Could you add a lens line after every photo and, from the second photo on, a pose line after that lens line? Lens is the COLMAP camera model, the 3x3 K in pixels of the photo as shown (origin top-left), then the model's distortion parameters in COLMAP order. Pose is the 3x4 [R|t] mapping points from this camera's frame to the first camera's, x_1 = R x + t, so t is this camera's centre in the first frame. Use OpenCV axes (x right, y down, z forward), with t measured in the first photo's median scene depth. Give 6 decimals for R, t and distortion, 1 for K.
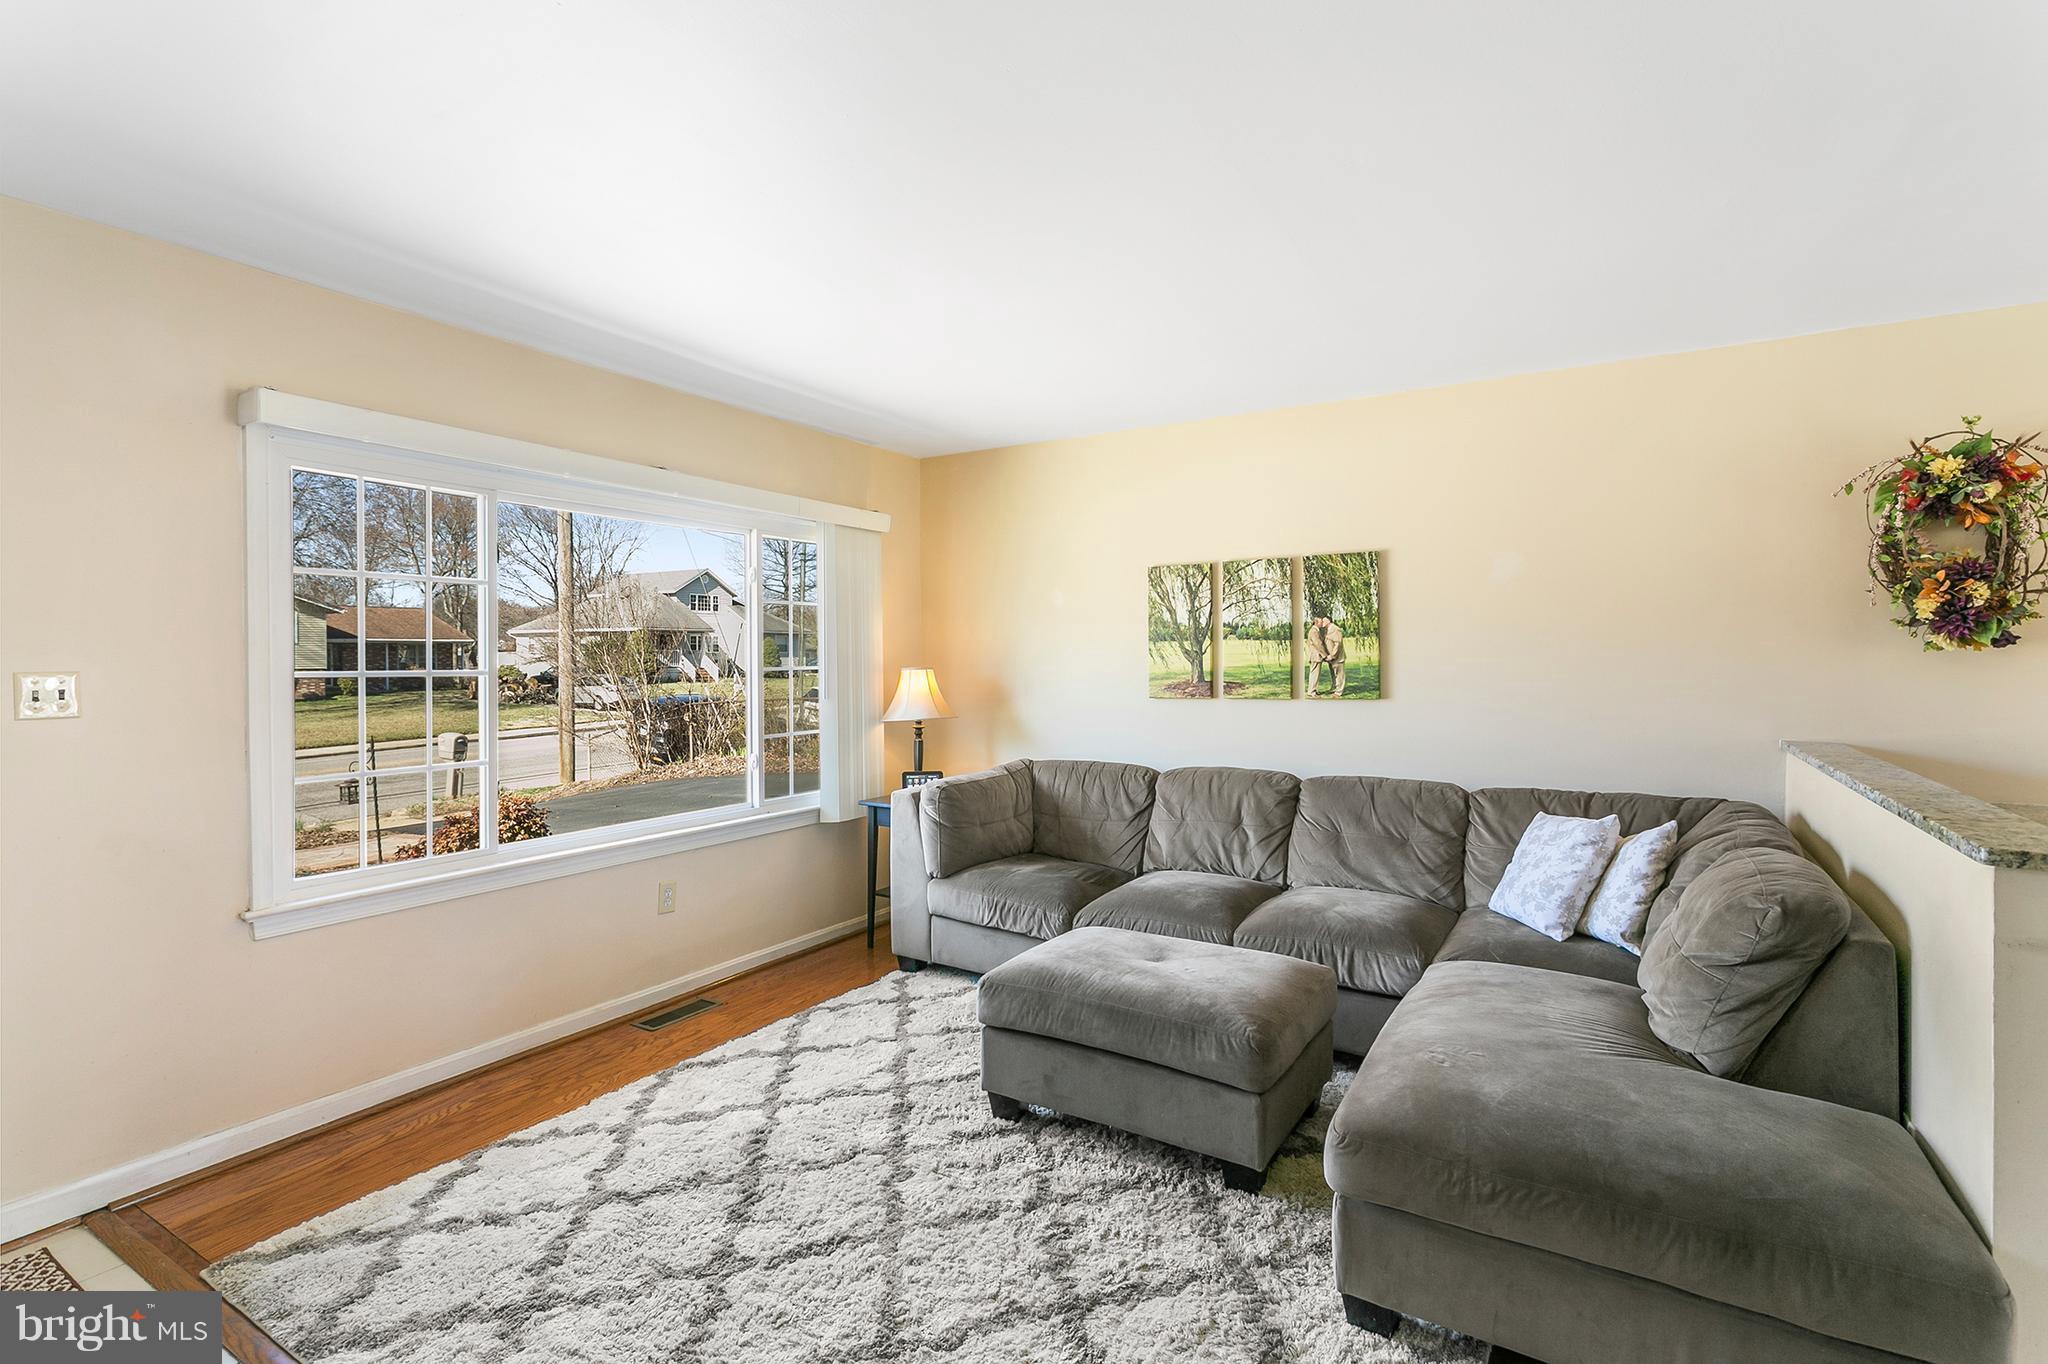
lens RADIAL K [[980.1, 0, 1019.6], [0, 980.1, 665.5], [0, 0, 1]] dist [0.004327, 0.002314]
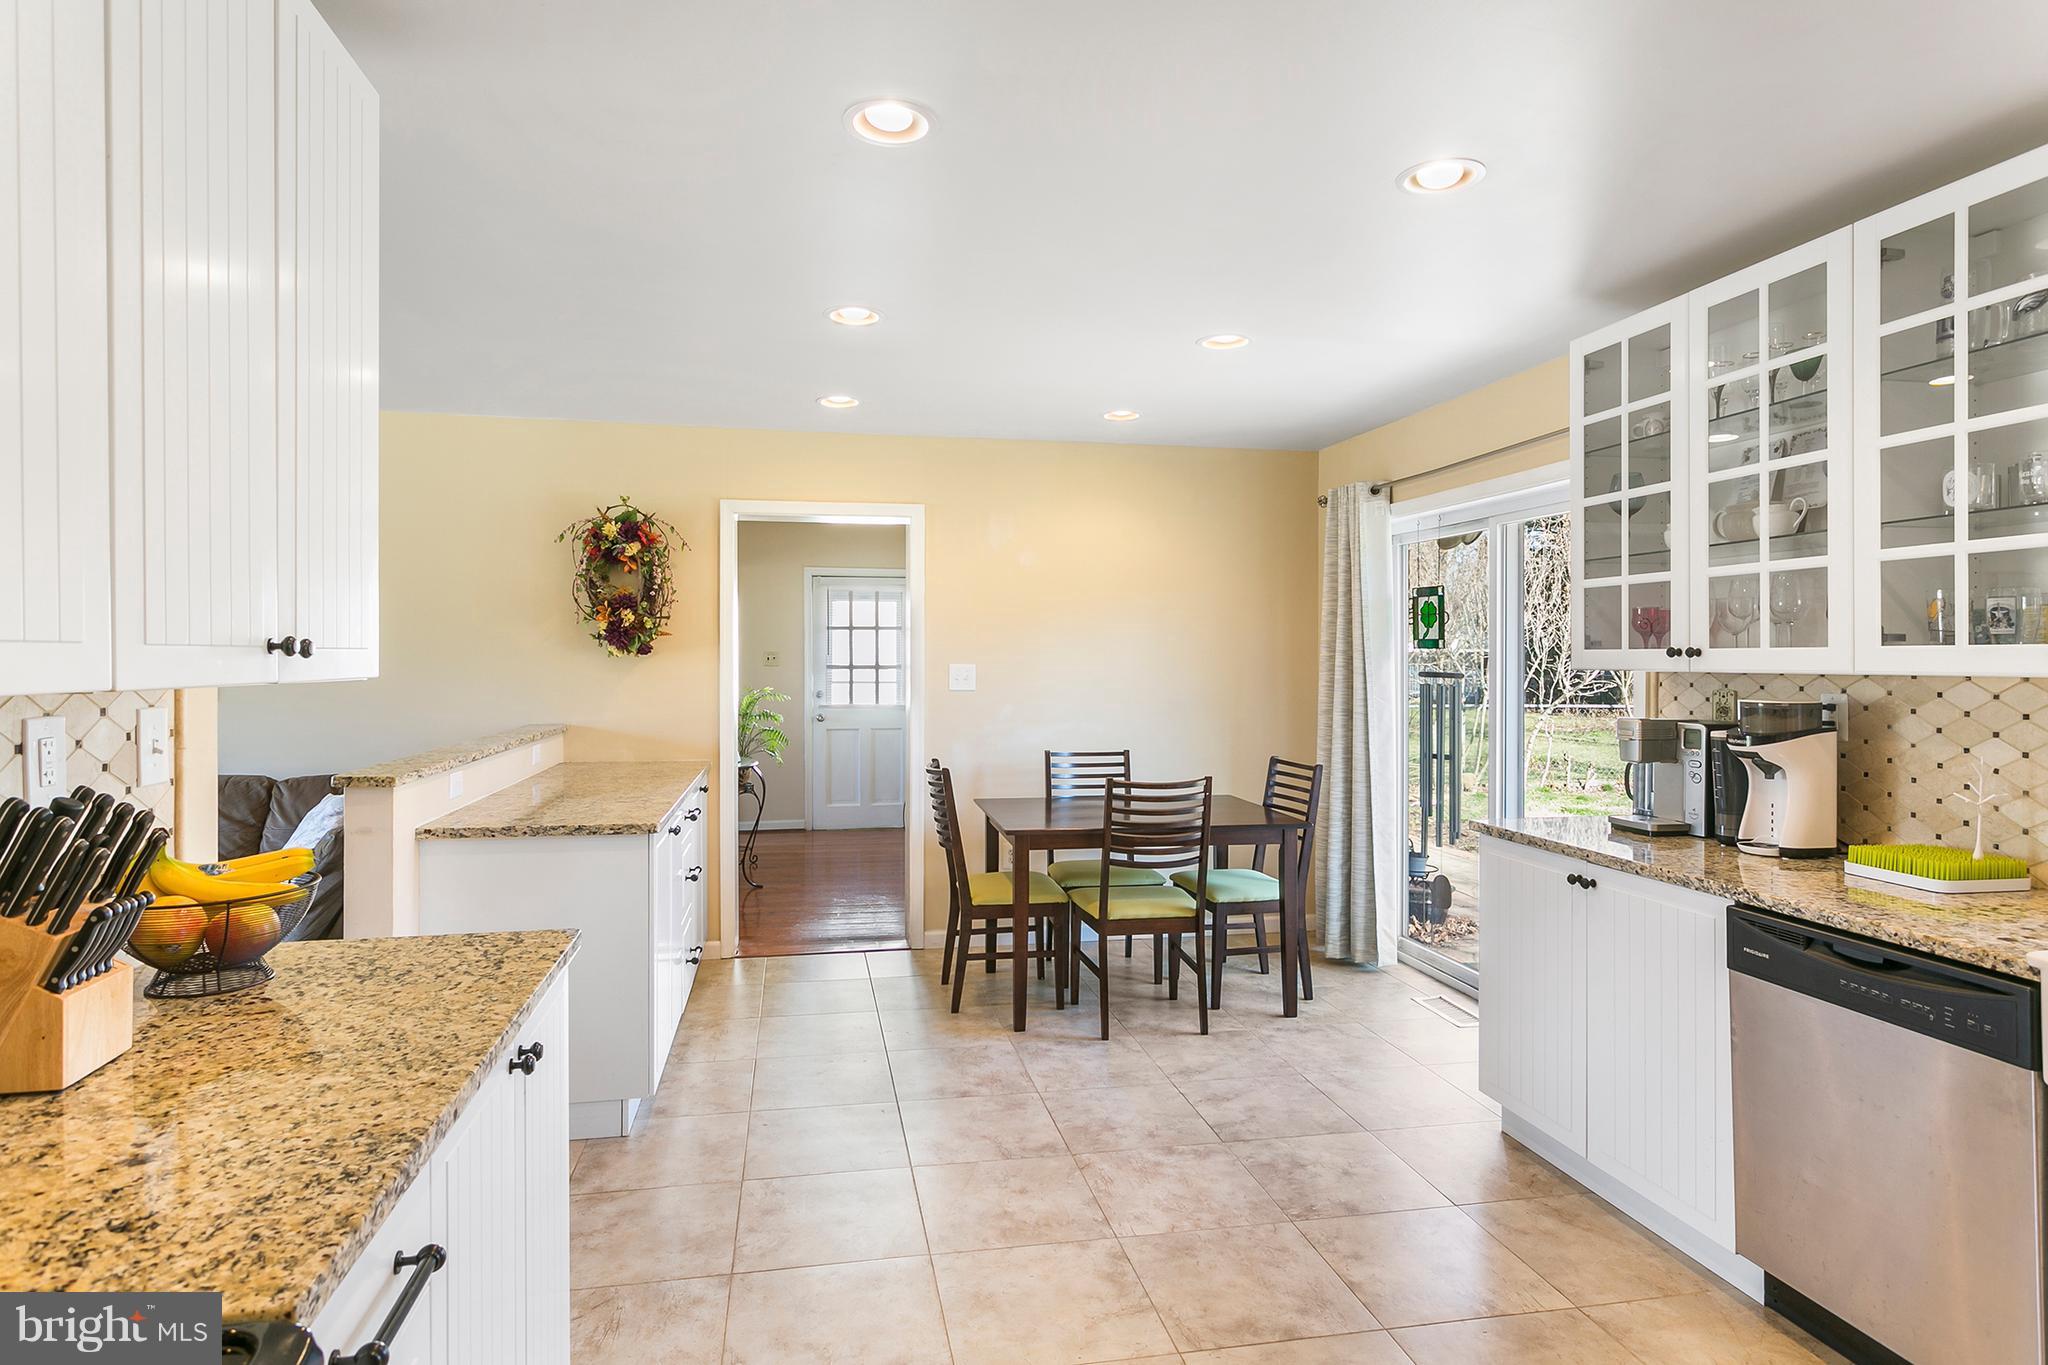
lens RADIAL K [[1115.2, 0, 1018.4], [0, 1115.2, 664.0], [0, 0, 1]] dist [-0.002724, 0.001123]
pose [[0.733072, -0.000093, 0.680151, 0.201893], [0.000120, 1.000000, 0.000006, -0.003351], [-0.680151, 0.000077, 0.733072, -0.444329]]
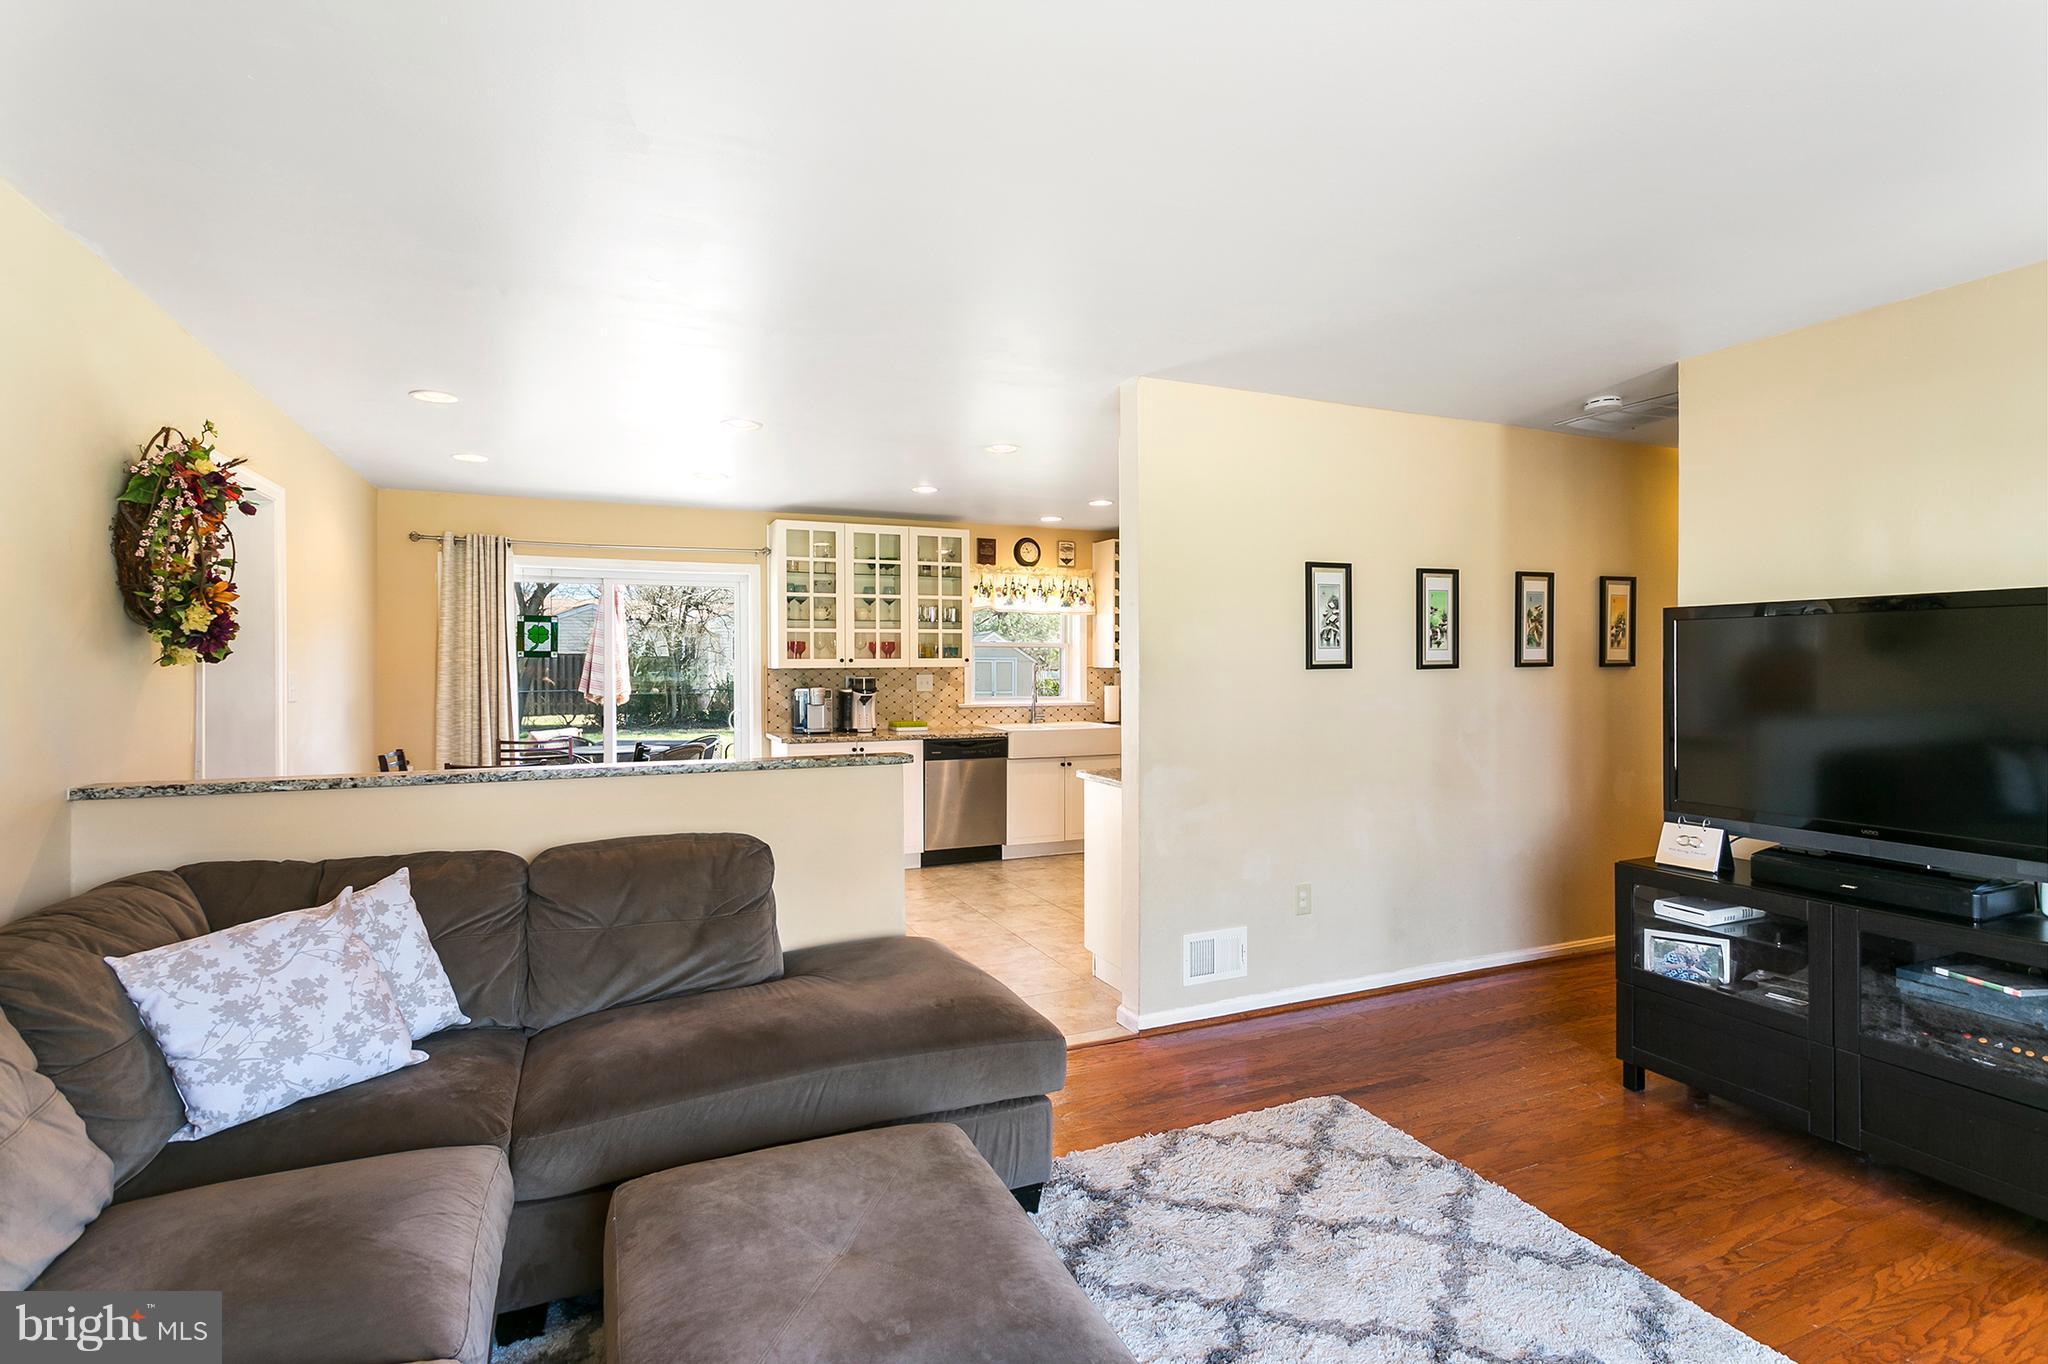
lens RADIAL K [[980.1, 0, 1023.0], [0, 980.1, 666.5], [0, 0, 1]] dist [0.004327, 0.002314]
pose [[-0.828073, 0.003289, 0.560610, -0.174037], [0.009293, 0.999926, 0.007862, -0.010616], [-0.560543, 0.011720, -0.828042, 1.009629]]
